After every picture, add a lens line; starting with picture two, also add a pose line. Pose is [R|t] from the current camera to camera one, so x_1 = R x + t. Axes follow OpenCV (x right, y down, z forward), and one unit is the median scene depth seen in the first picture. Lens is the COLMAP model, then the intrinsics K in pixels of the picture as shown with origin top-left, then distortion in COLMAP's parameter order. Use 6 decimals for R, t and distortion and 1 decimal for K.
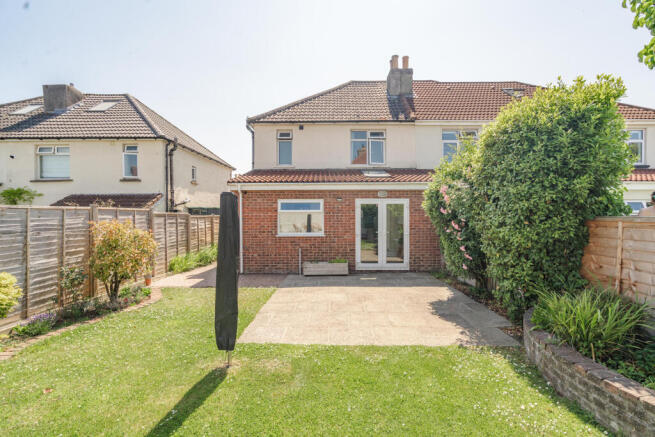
lens RADIAL K [[300.7, 0, 323.2], [0, 300.7, 217.3], [0, 0, 1]] dist [-0.013792, 0.000148]
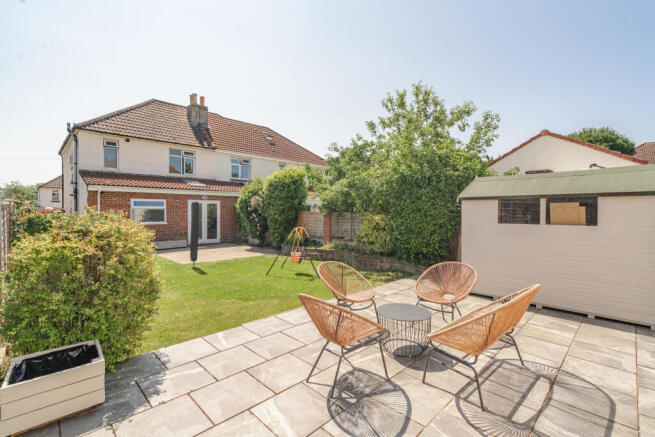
lens RADIAL K [[300.7, 0, 326.4], [0, 300.7, 214.7], [0, 0, 1]] dist [-0.013792, 0.000148]
pose [[0.698624, -0.006207, 0.715462, -0.510359], [-0.000830, 0.999955, 0.009486, 0.001314], [-0.715488, -0.007221, 0.698588, -0.623517]]
